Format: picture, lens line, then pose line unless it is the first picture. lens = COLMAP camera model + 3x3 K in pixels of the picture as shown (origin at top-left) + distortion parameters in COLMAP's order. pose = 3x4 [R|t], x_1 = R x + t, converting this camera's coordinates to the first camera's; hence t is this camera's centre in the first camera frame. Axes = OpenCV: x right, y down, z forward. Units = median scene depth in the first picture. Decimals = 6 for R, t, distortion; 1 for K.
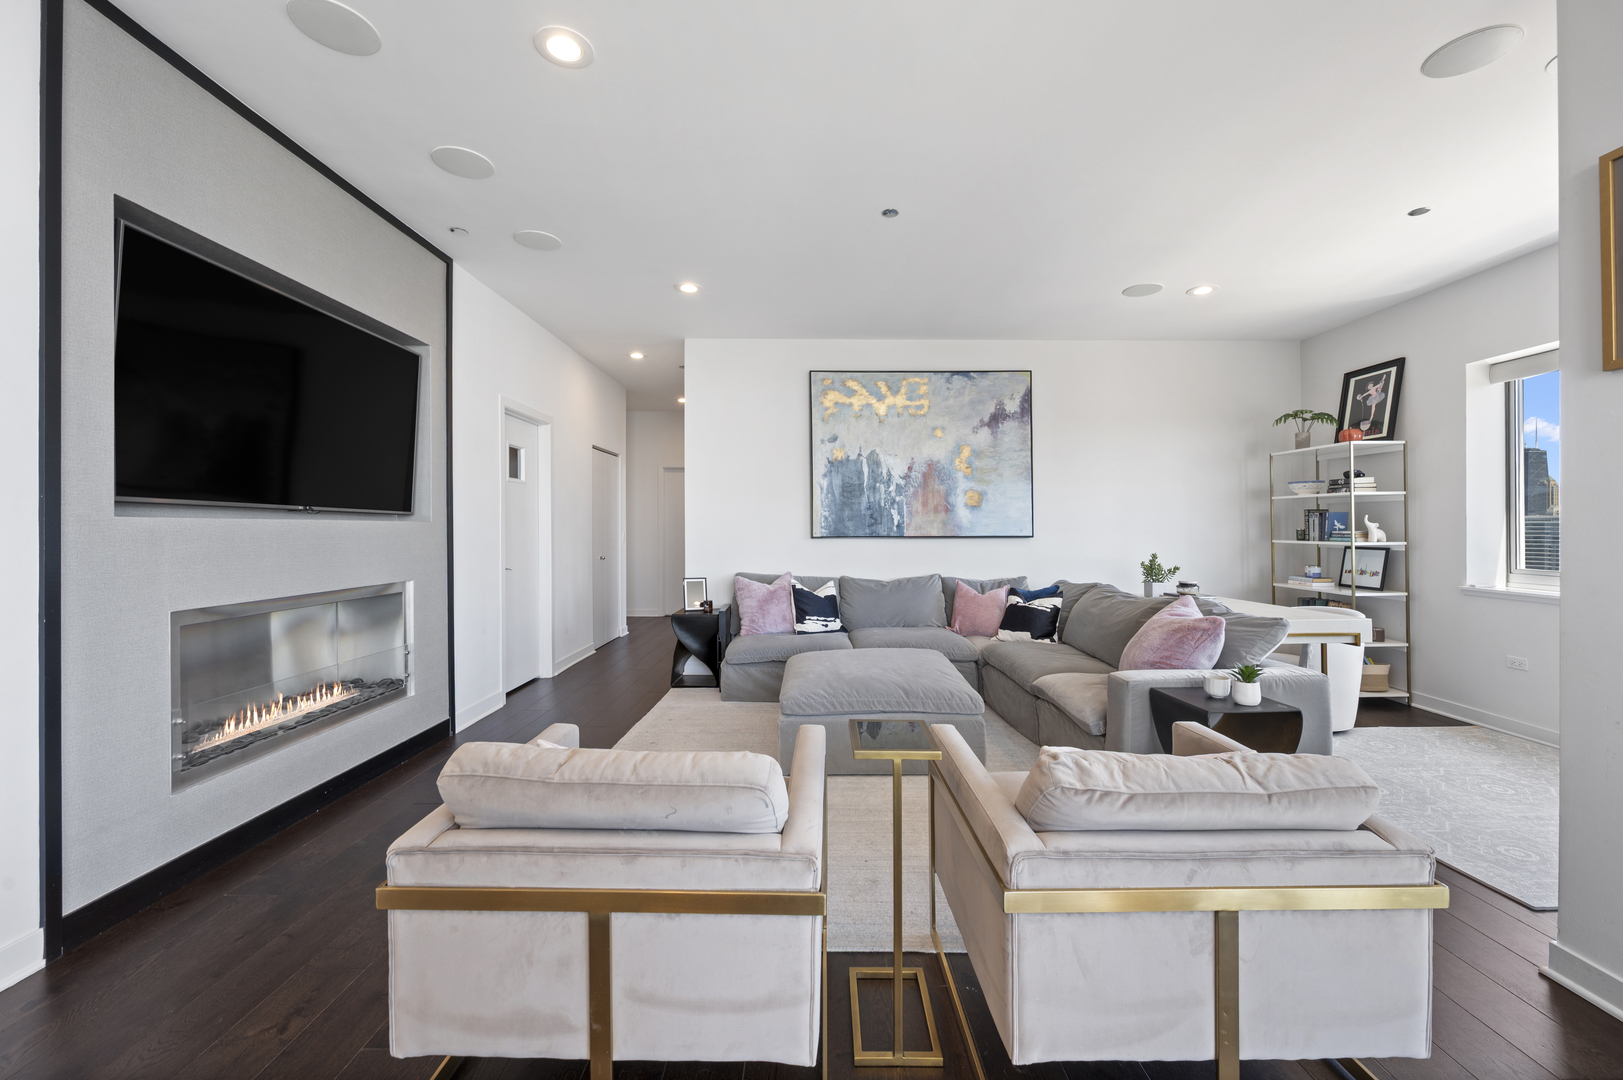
lens RADIAL K [[646.2, 0, 816.8], [0, 646.2, 525.0], [0, 0, 1]] dist [-0.002444, 0.000398]
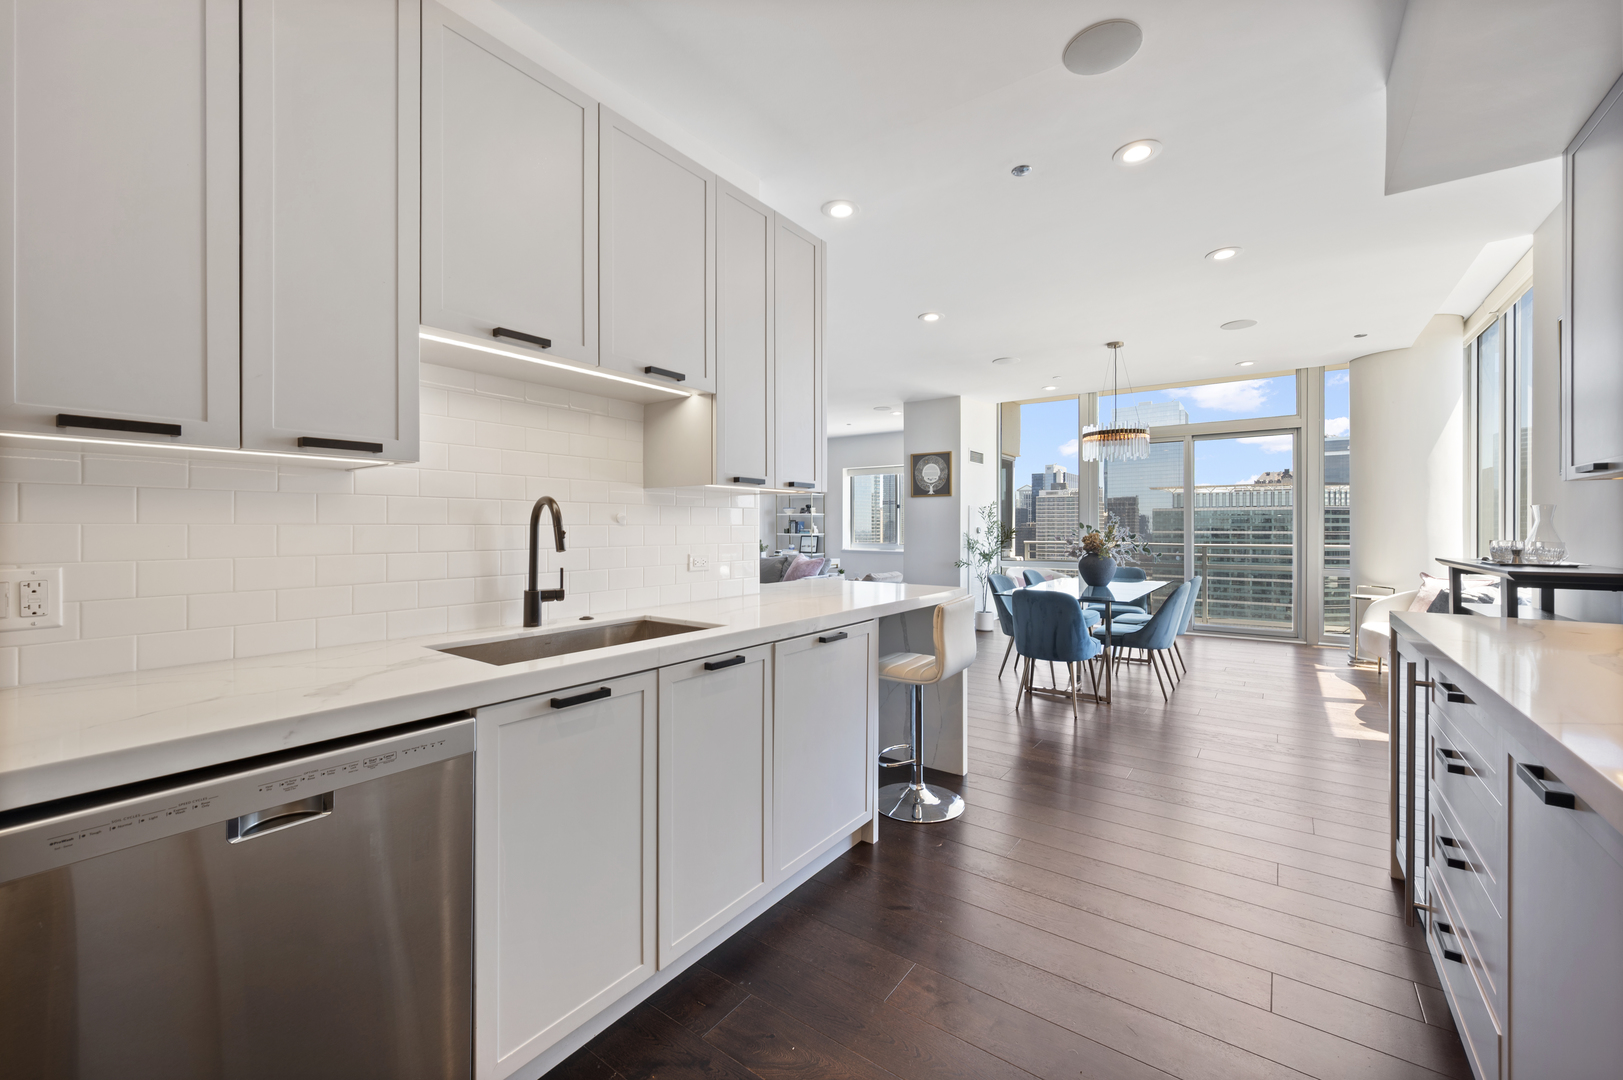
lens RADIAL K [[646.2, 0, 804.5], [0, 646.2, 532.6], [0, 0, 1]] dist [-0.002444, 0.000398]
pose [[0.605395, -0.009155, 0.795873, -1.152058], [-0.002745, 0.999904, 0.013589, -0.011558], [-0.795920, -0.010412, 0.605312, -0.486053]]
